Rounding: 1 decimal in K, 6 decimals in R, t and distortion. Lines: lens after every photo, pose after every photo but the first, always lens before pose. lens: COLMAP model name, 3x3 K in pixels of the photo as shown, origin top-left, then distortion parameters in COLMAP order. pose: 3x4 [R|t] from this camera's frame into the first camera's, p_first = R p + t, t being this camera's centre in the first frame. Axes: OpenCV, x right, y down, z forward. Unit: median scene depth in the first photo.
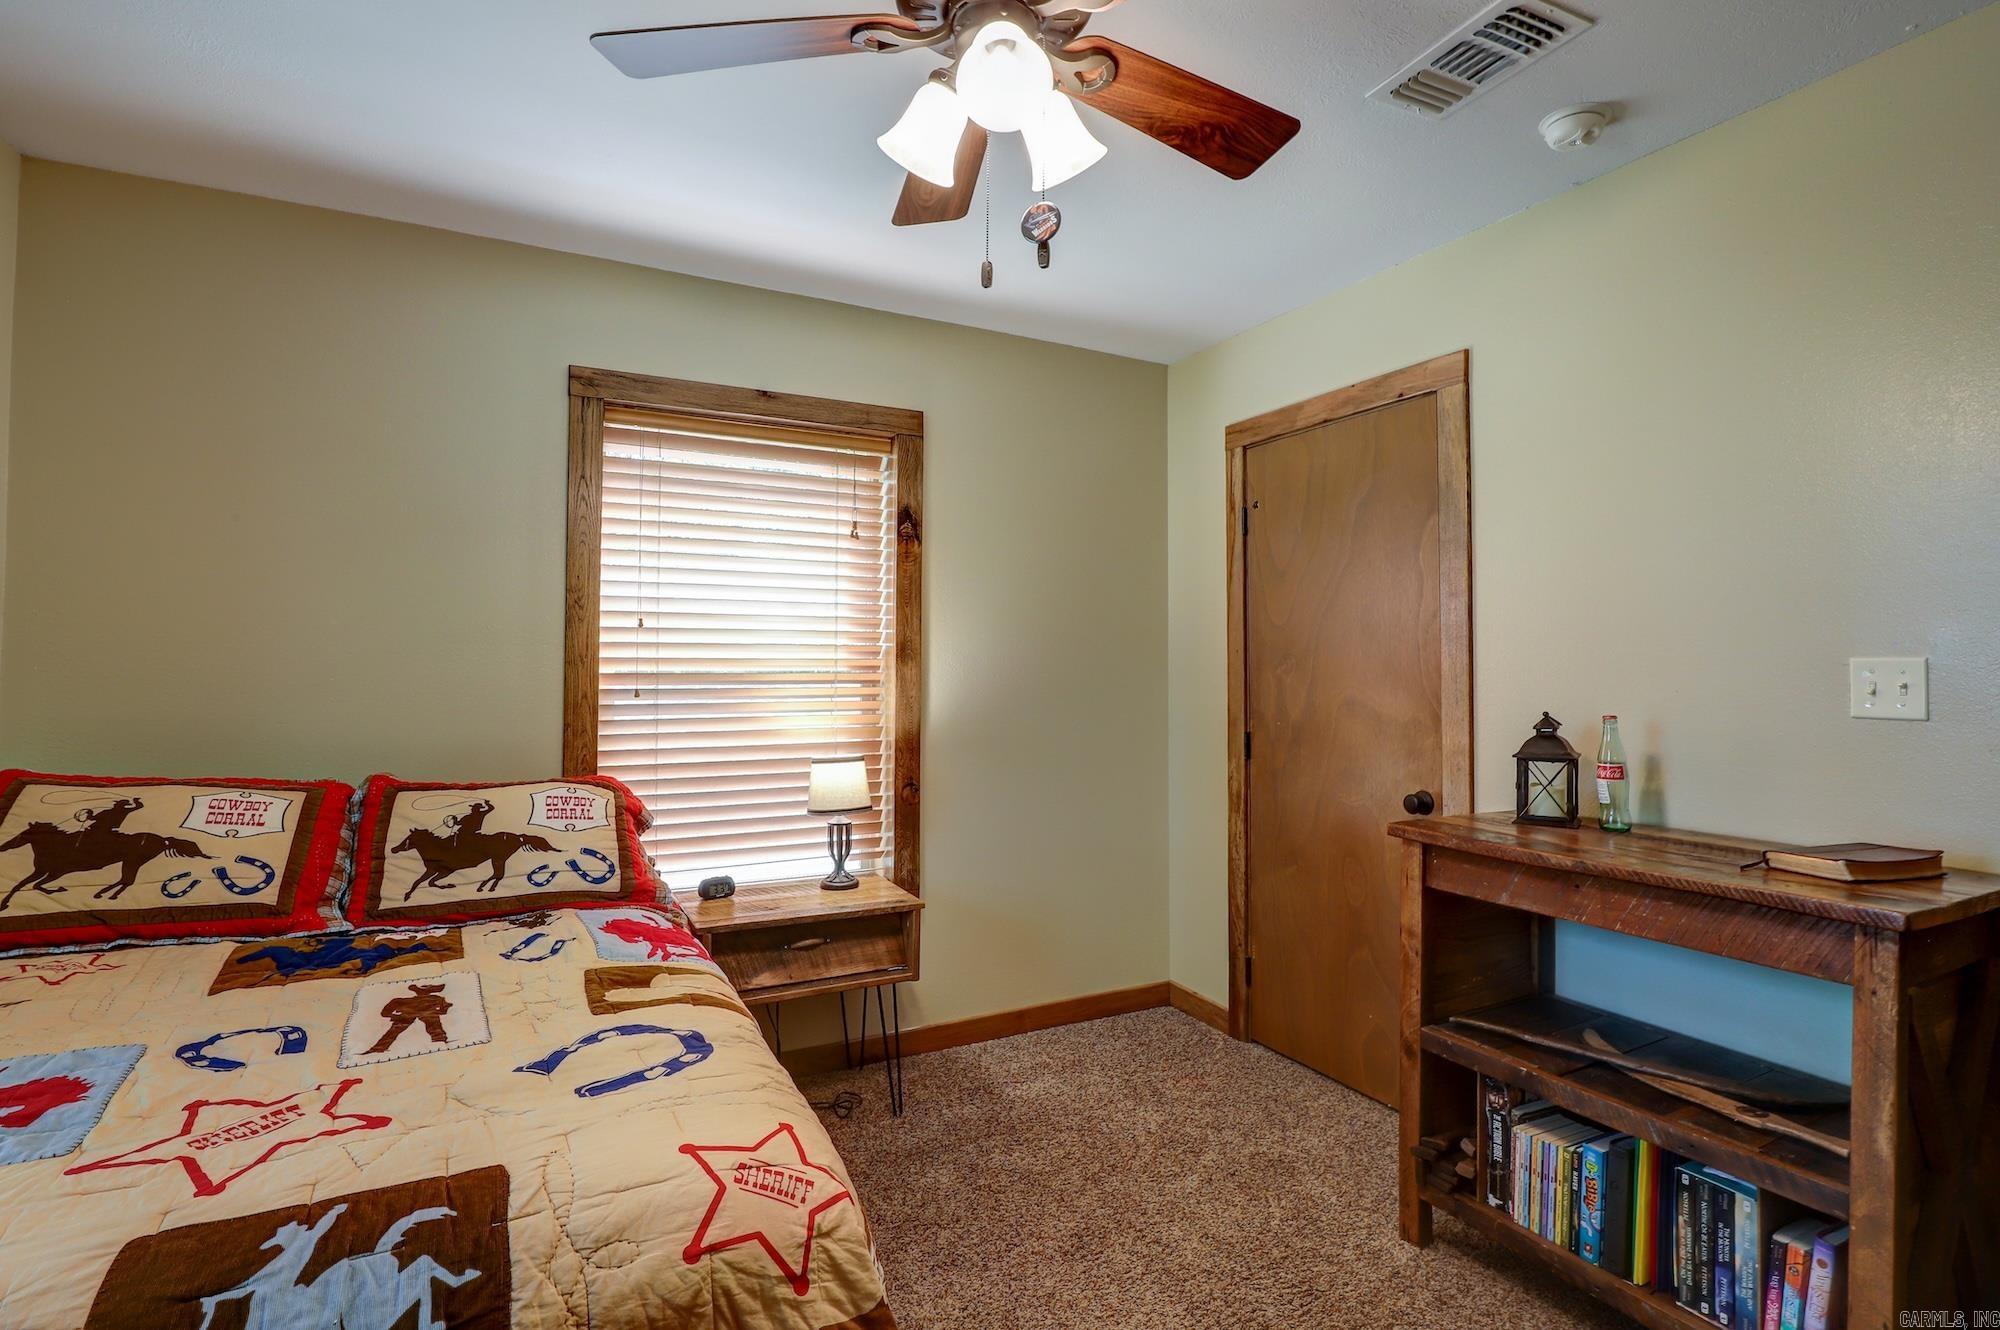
lens RADIAL K [[1004.7, 0, 992.5], [0, 1004.7, 658.4], [0, 0, 1]] dist [-0.030476, 0.000521]
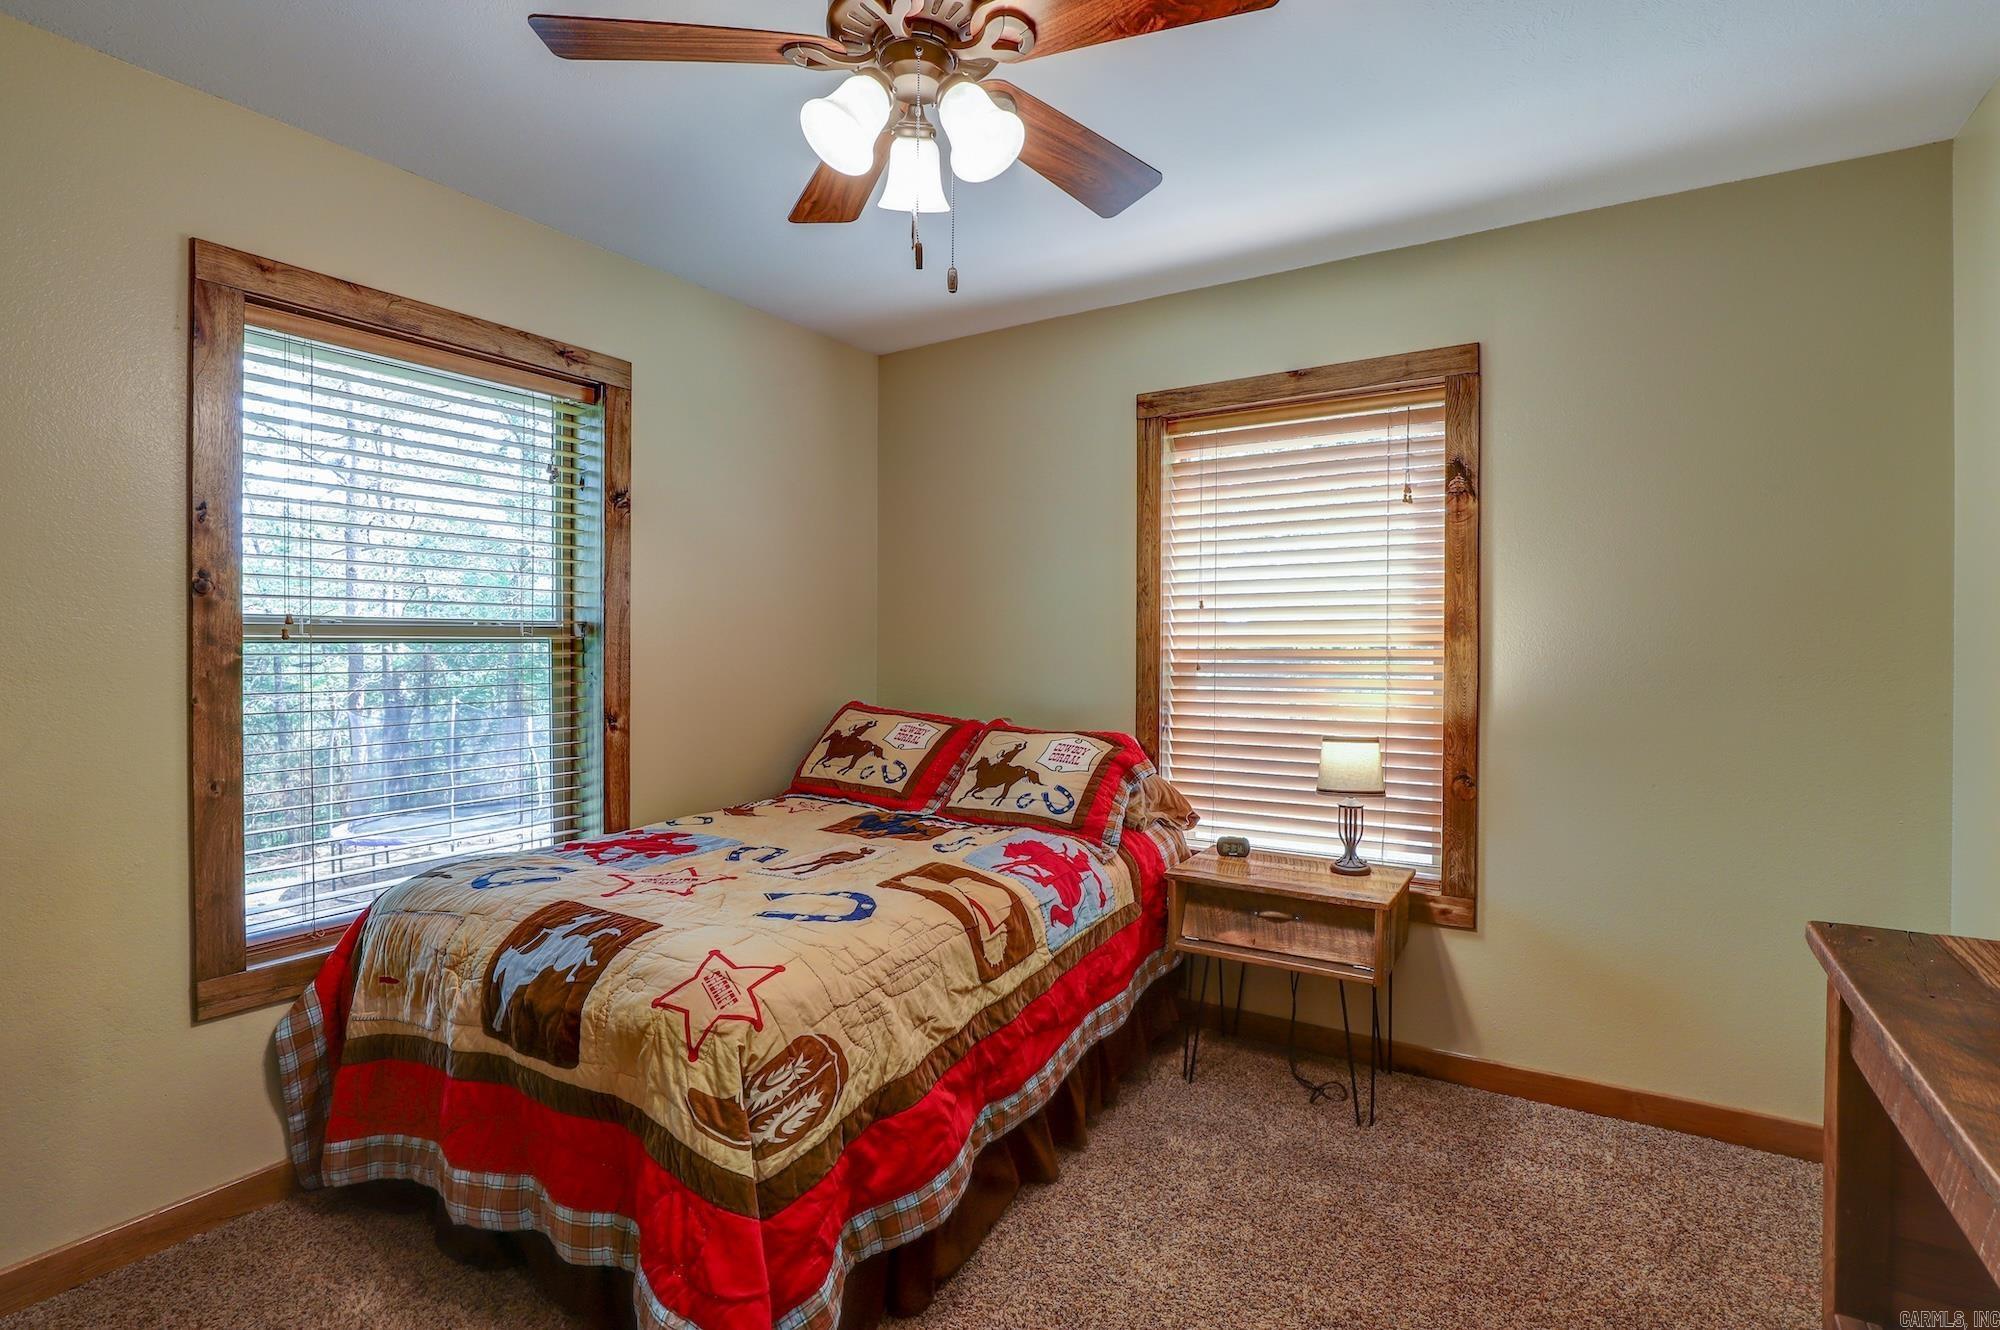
lens RADIAL K [[941.4, 0, 1001.2], [0, 941.4, 668.0], [0, 0, 1]] dist [-0.036716, 0.008429]
pose [[0.477954, 0.017712, -0.878207, 0.492131], [0.008215, 0.999663, 0.024633, 0.008182], [0.878347, -0.018988, 0.477647, 0.295884]]
